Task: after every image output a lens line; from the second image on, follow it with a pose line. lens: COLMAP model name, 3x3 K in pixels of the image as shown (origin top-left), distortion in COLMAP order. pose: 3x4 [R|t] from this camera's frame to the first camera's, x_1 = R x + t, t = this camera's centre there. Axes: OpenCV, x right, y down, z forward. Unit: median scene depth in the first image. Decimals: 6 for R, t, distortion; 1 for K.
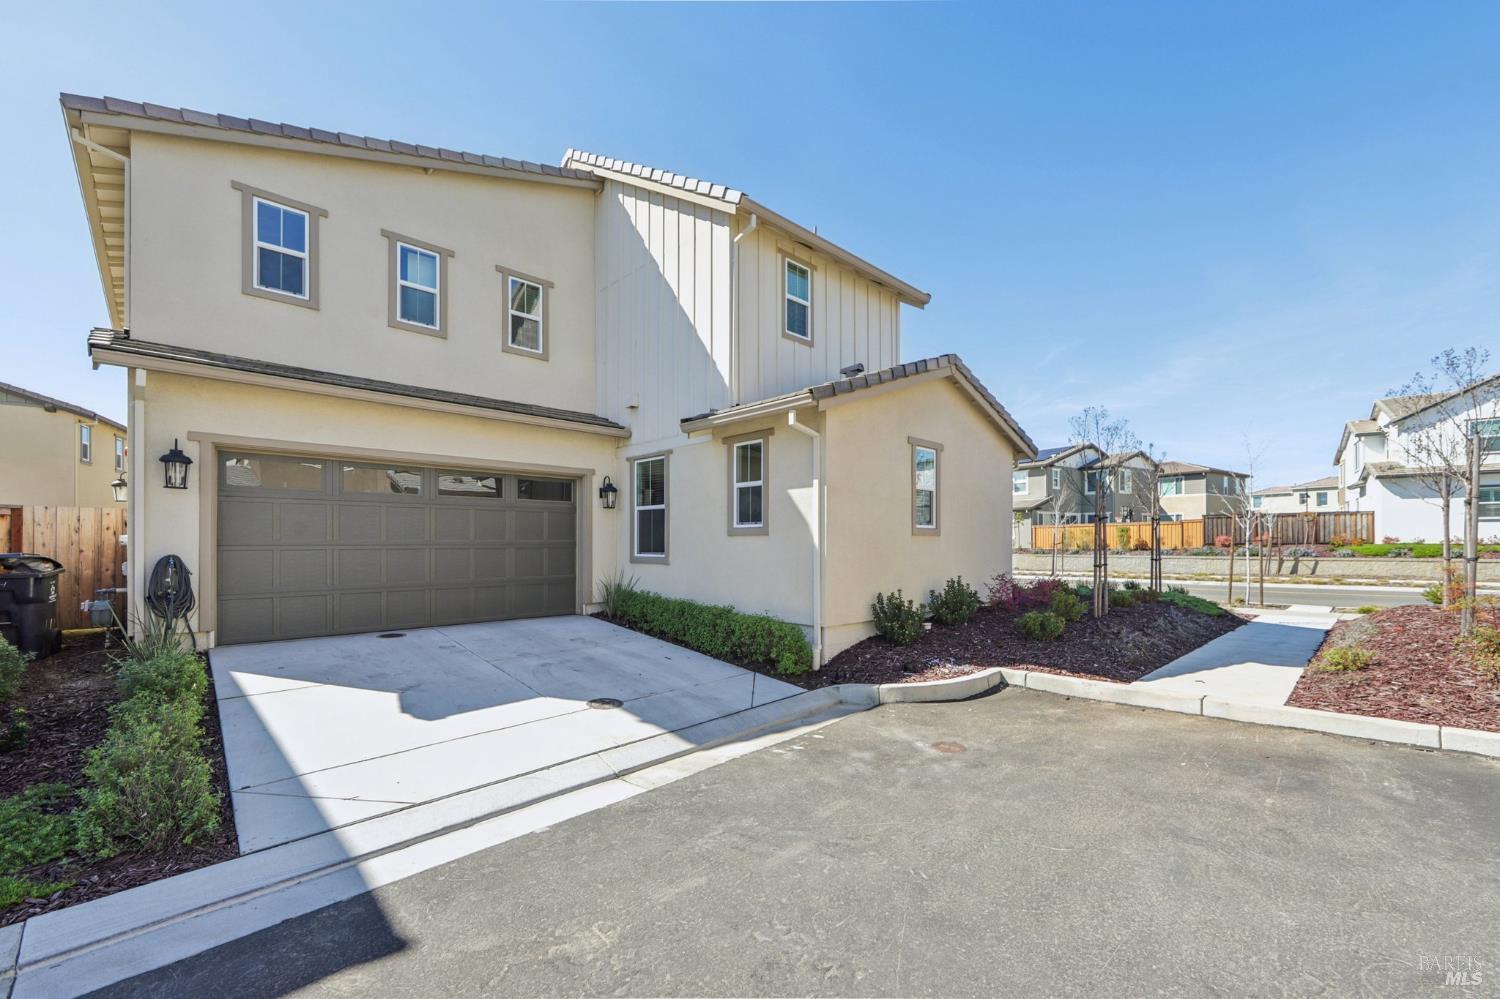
lens RADIAL K [[599.9, 0, 748.7], [0, 599.9, 538.6], [0, 0, 1]] dist [-0.000594, 0.000127]
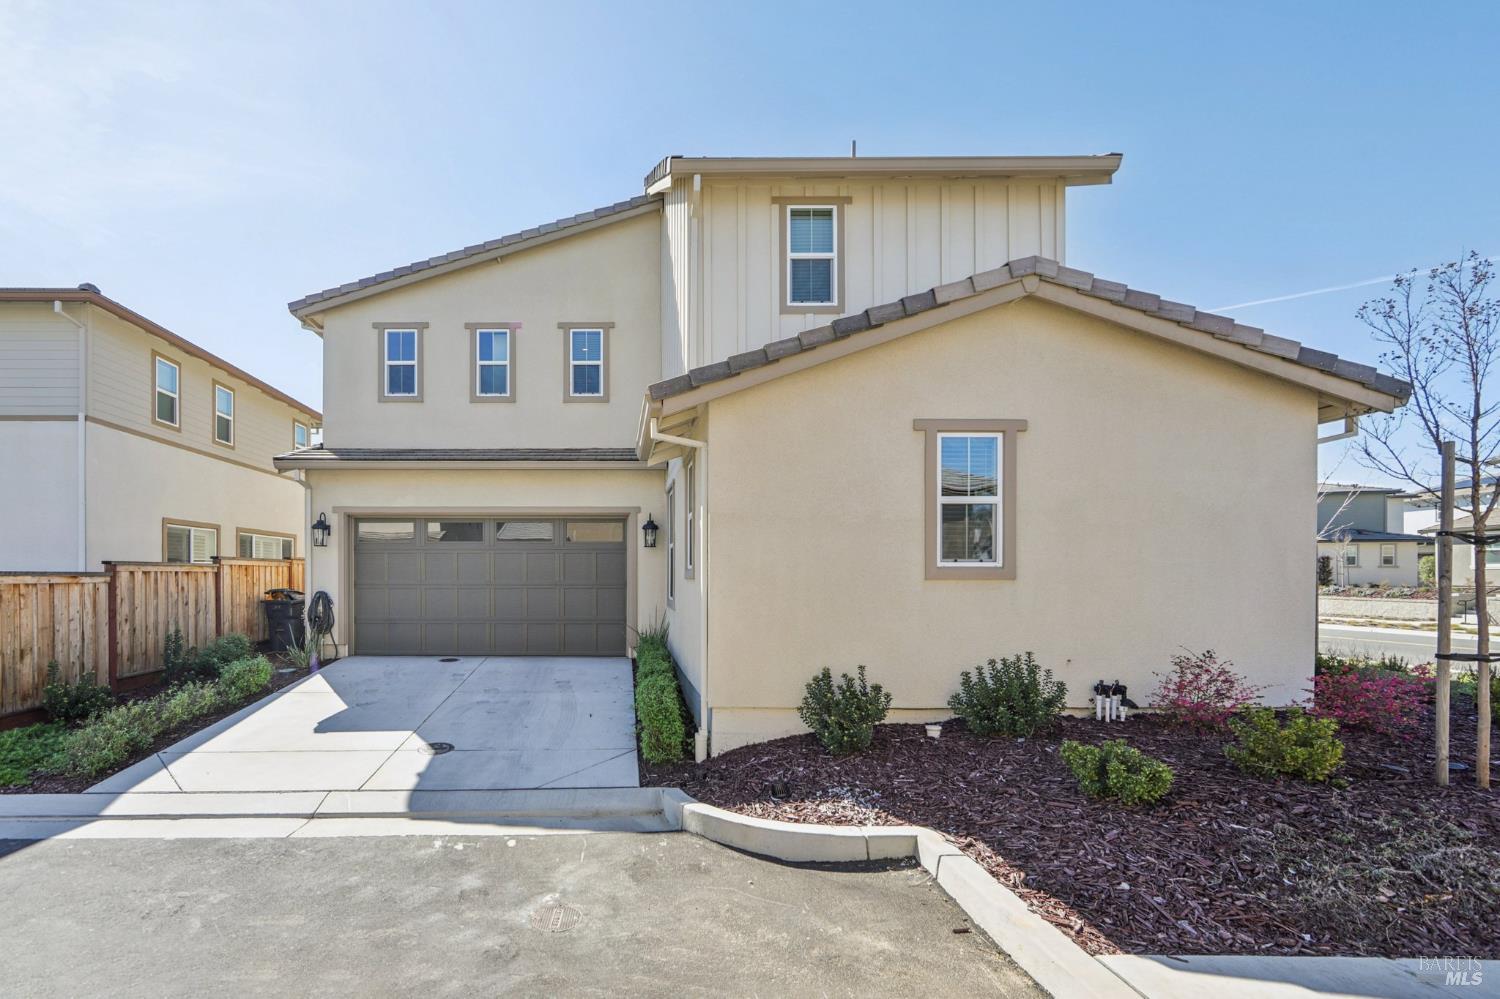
lens RADIAL K [[641.1, 0, 749.7], [0, 641.1, 570.5], [0, 0, 1]] dist [-0.009044, -0.000205]
pose [[0.717010, 0.001724, -0.697061, 0.722338], [0.003625, 0.999974, 0.006202, -0.023908], [0.697054, -0.006974, 0.716985, 0.487286]]
